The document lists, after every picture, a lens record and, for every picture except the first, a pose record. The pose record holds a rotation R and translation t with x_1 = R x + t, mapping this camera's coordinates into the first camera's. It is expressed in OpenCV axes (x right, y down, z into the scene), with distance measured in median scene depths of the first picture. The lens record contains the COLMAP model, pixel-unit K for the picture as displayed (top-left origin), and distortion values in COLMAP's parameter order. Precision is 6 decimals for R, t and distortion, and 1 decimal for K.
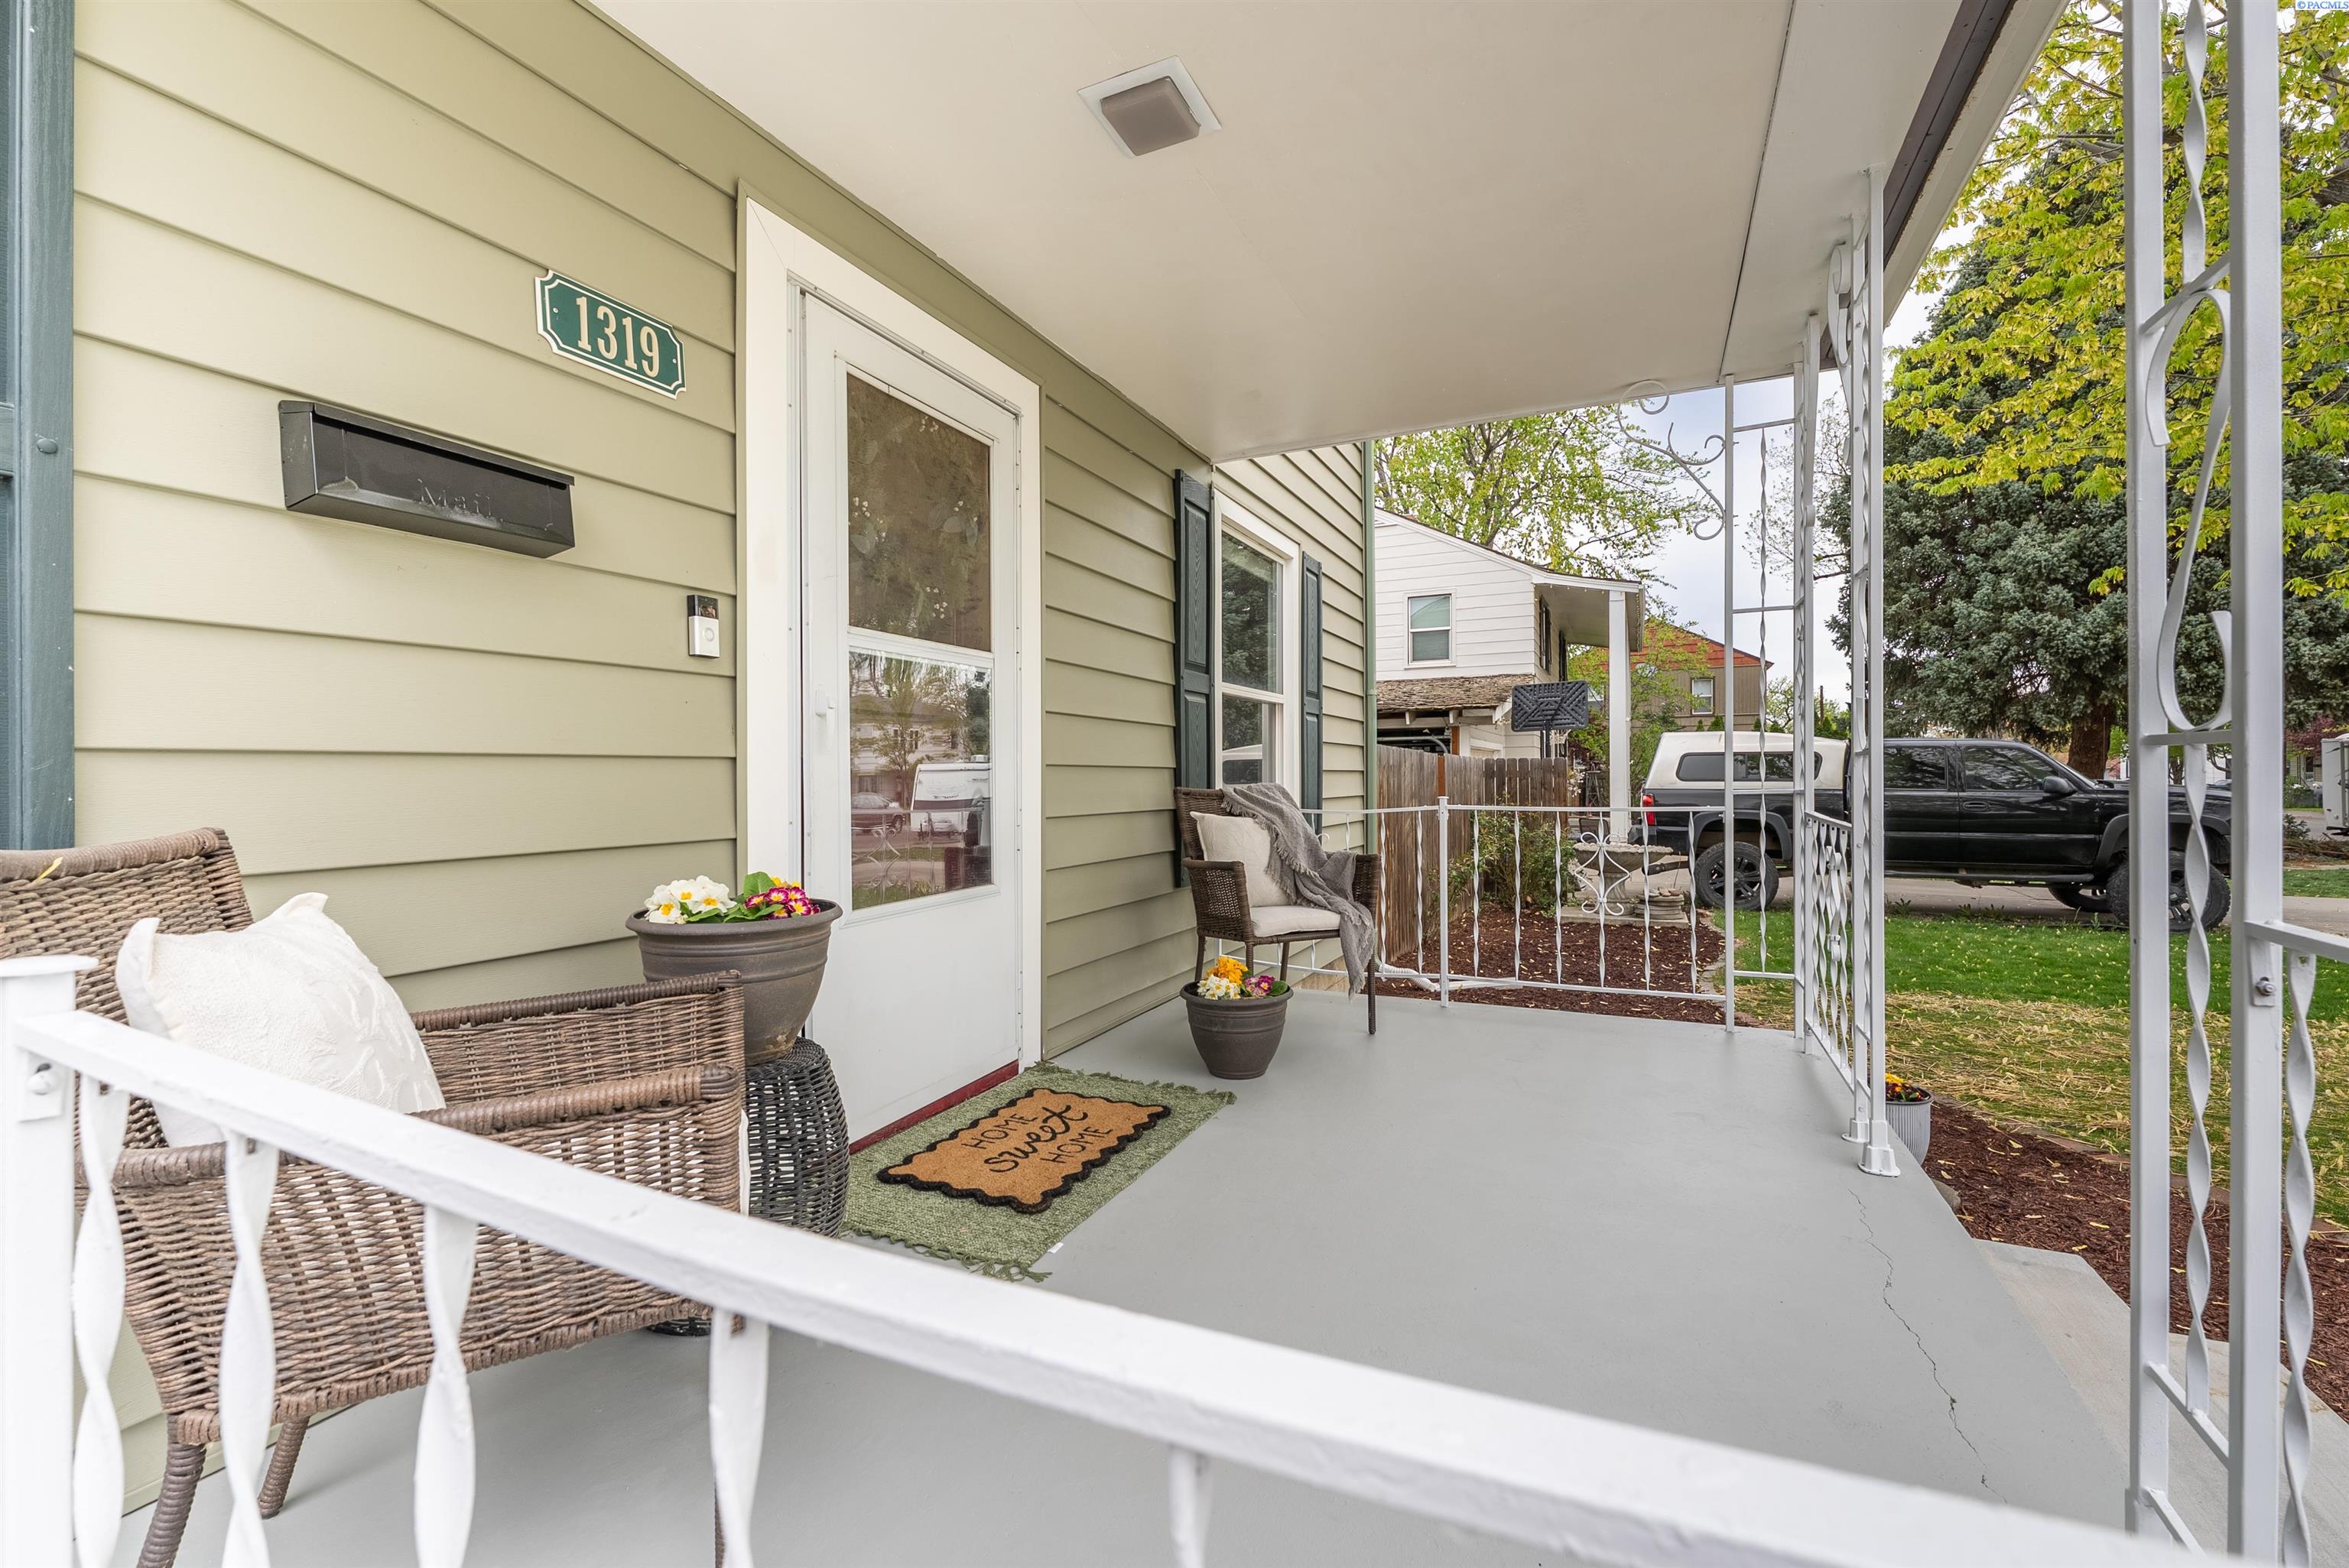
lens RADIAL K [[1004.4, 0, 1174.5], [0, 1004.4, 784.0], [0, 0, 1]] dist [-0.000604, -0.000114]
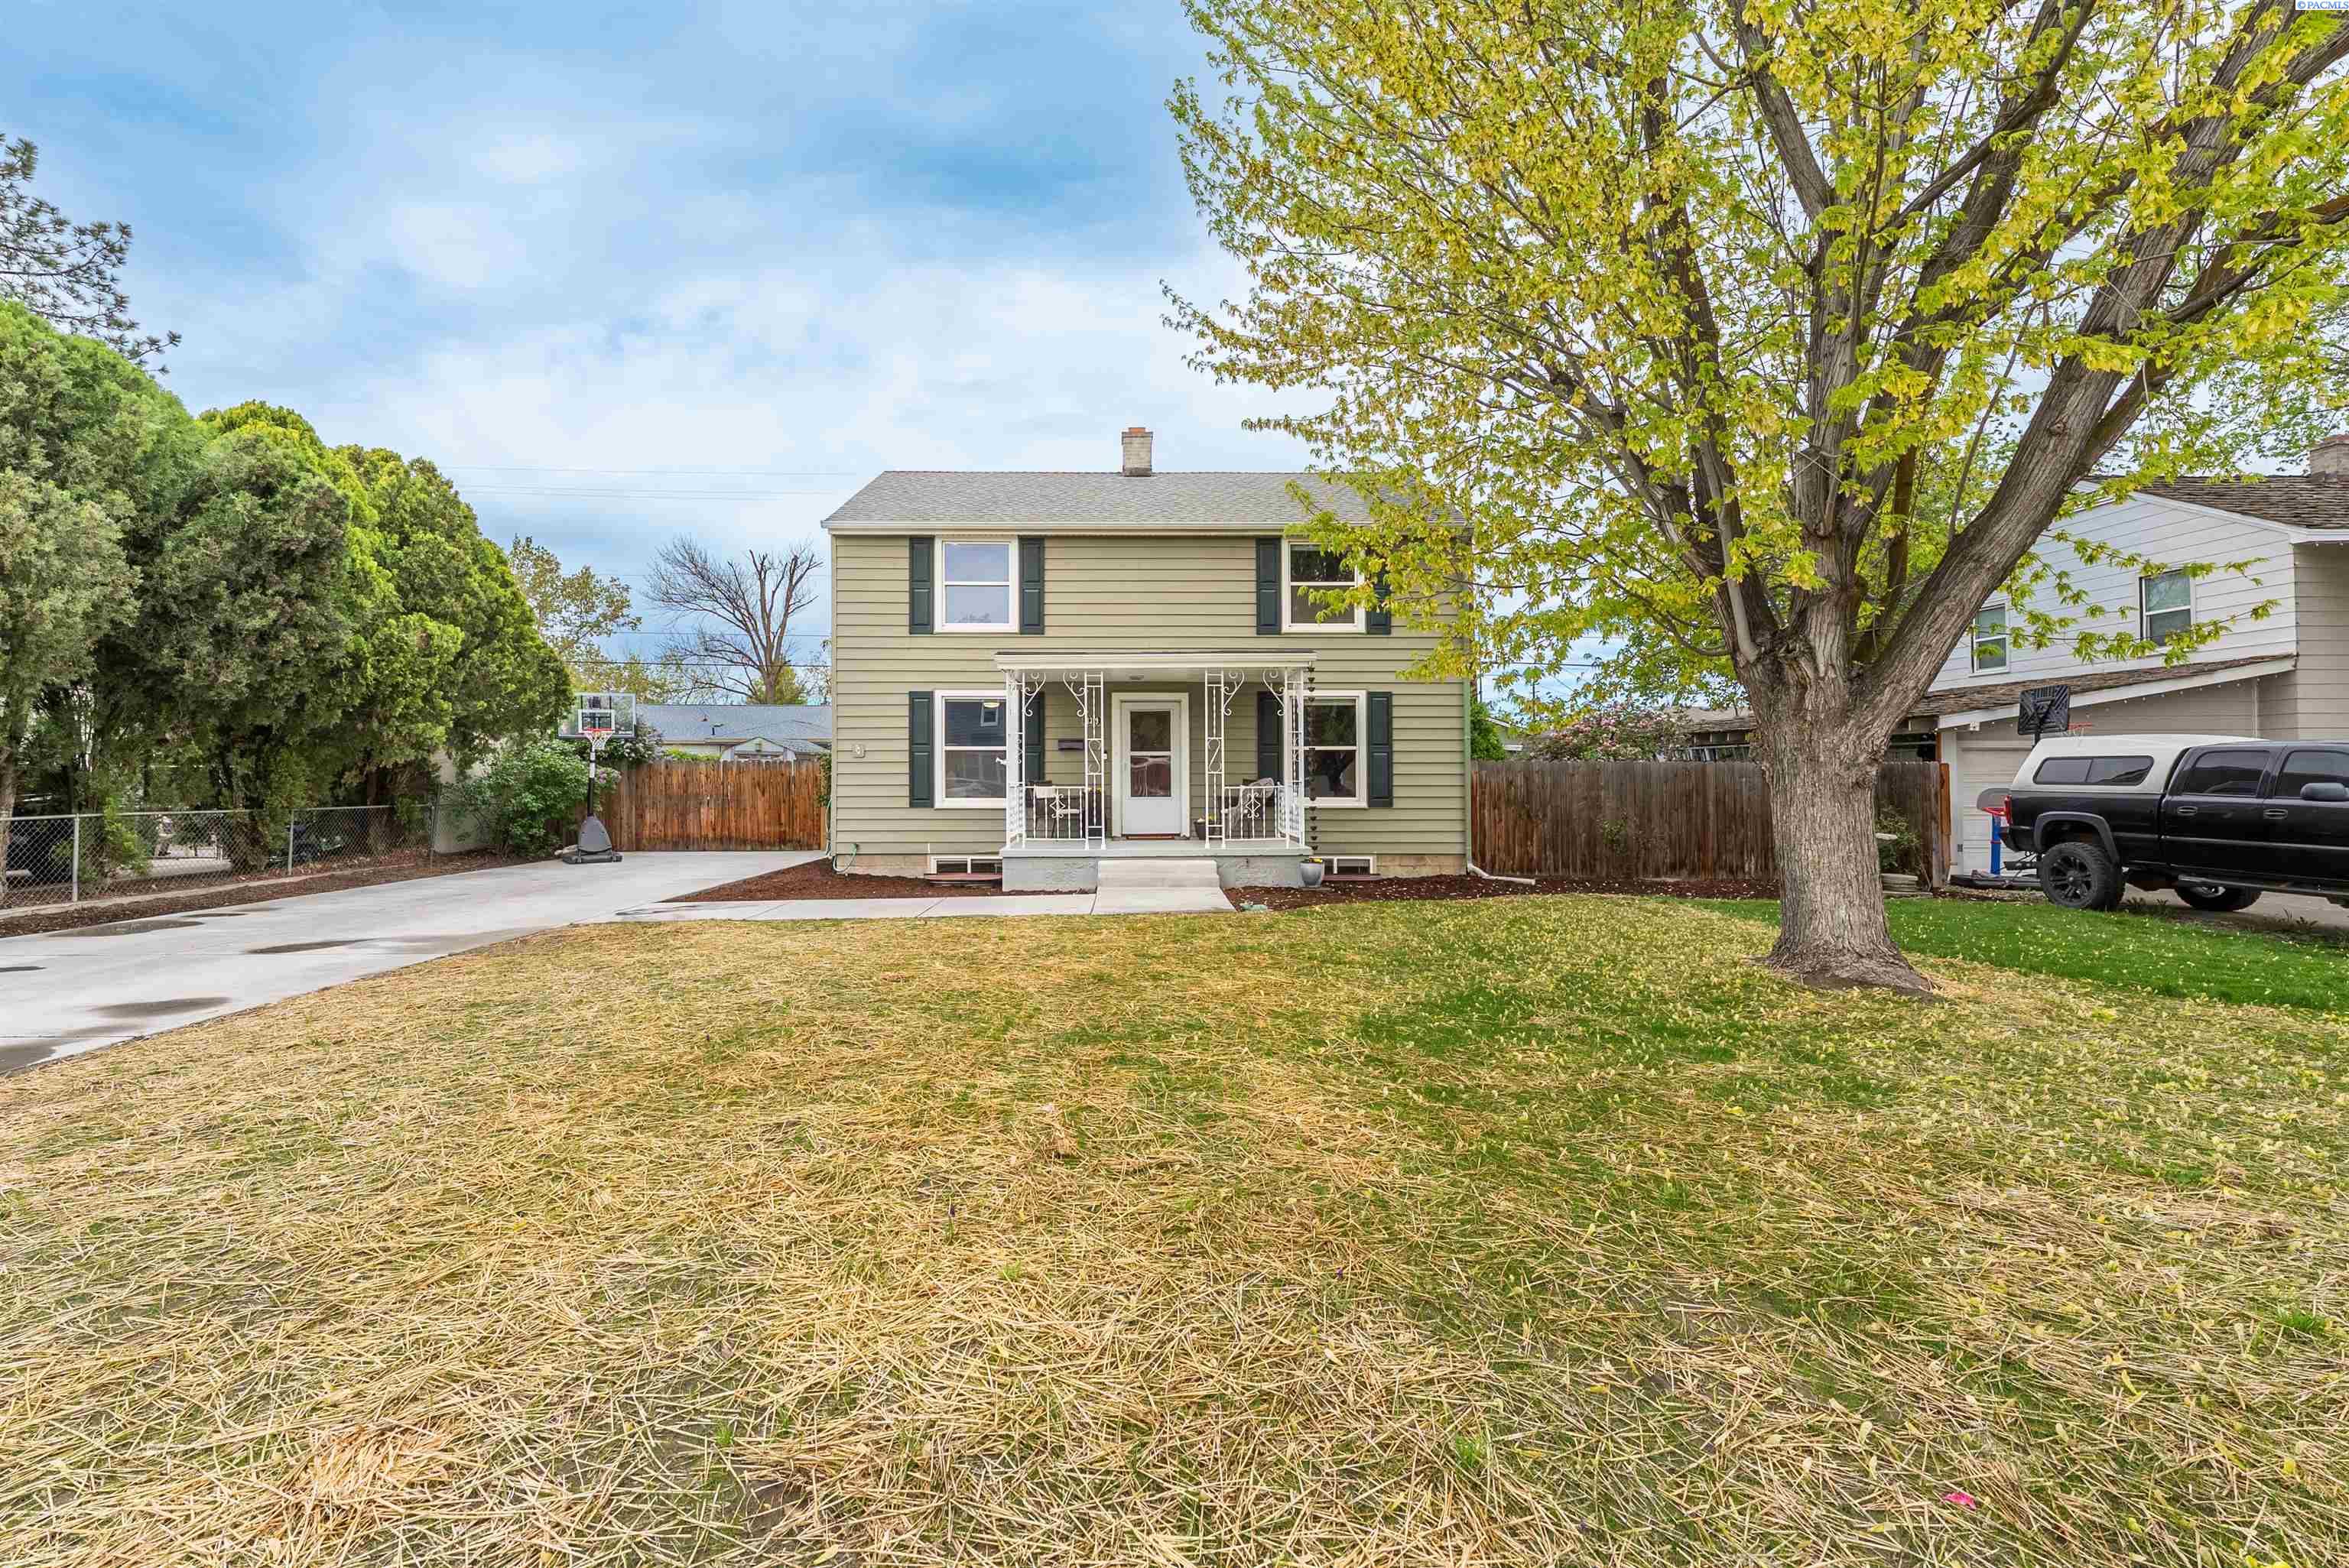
lens RADIAL K [[956.5, 0, 1174.5], [0, 956.5, 784.0], [0, 0, 1]] dist [-0.001219, -0.000412]
pose [[0.442532, 0.012399, -0.896667, 4.717959], [-0.006719, 0.999922, 0.010511, -0.017862], [0.896728, 0.001373, 0.442581, -1.279886]]
